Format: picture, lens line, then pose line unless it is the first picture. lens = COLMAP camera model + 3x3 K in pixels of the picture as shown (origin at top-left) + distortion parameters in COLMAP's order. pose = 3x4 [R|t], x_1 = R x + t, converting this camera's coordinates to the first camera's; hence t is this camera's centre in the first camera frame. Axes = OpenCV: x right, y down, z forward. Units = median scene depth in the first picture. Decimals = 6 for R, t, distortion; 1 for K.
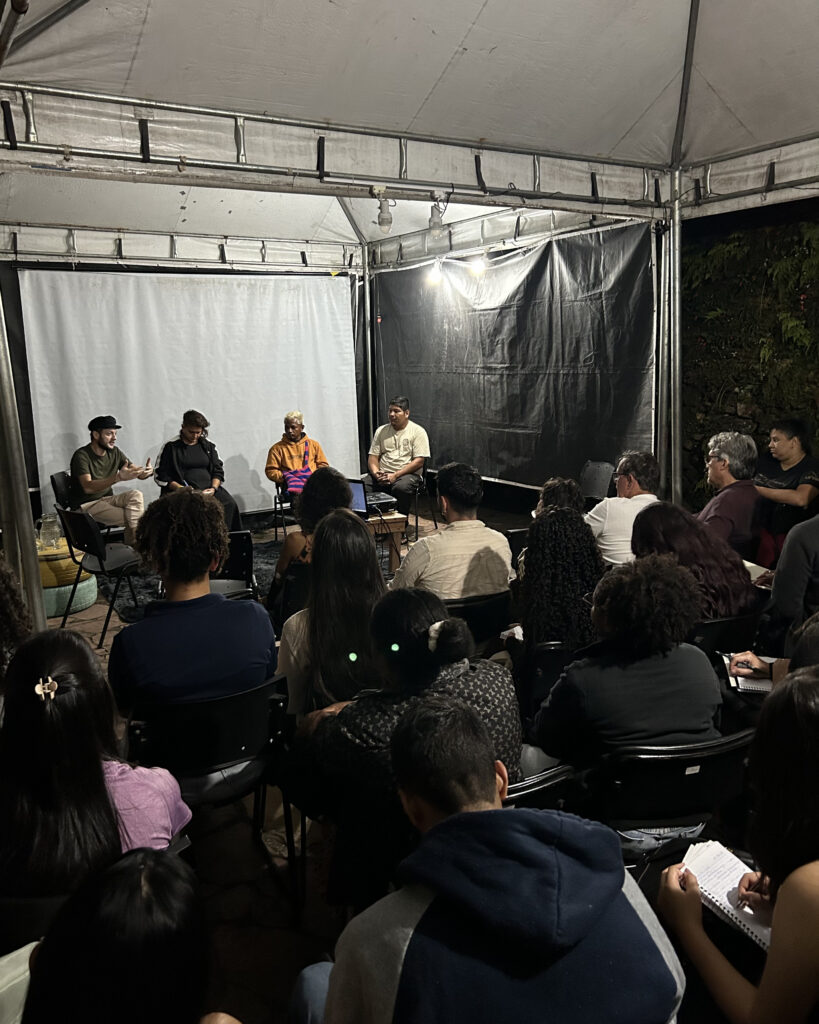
lens RADIAL K [[926.6, 0, 409.5], [0, 926.6, 512.0], [0, 0, 1]] dist [0.153208, 0.002032]
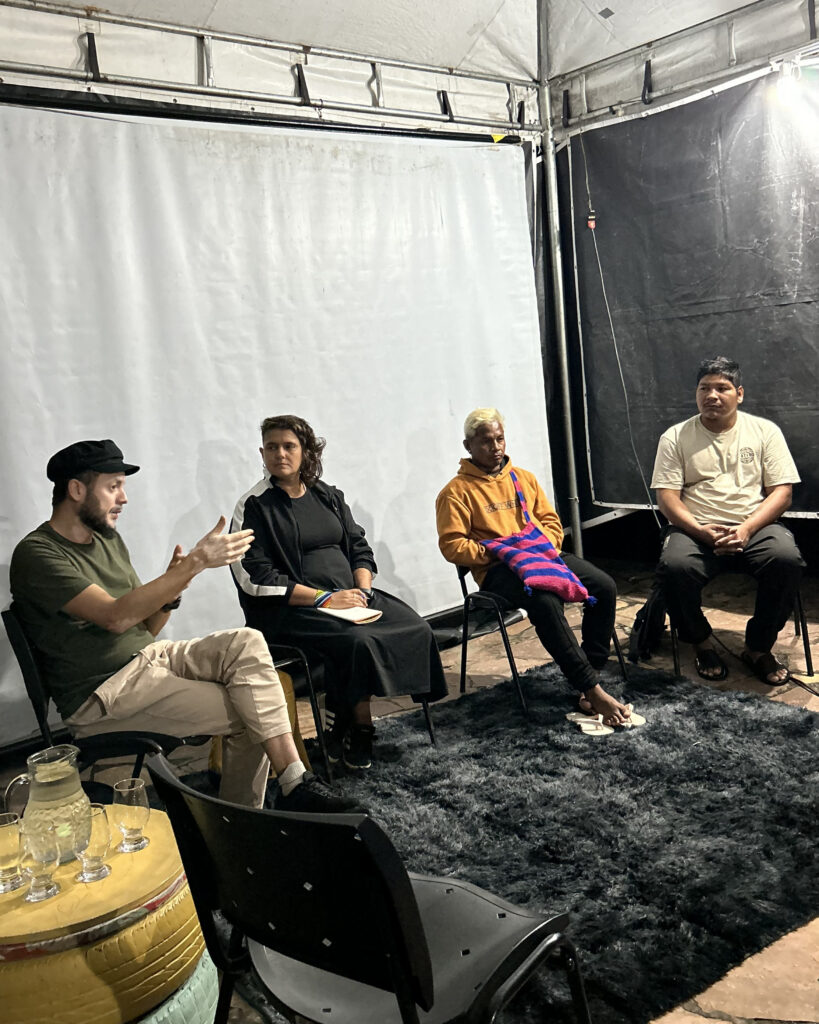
lens RADIAL K [[1018.0, 0, 409.5], [0, 1018.0, 512.0], [0, 0, 1]] dist [0.175369, -0.232406]
pose [[0.986261, -0.078199, 0.145512, -0.247445], [0.084828, 0.995596, -0.039919, -0.041037], [-0.141749, 0.051714, 0.988551, 0.518860]]
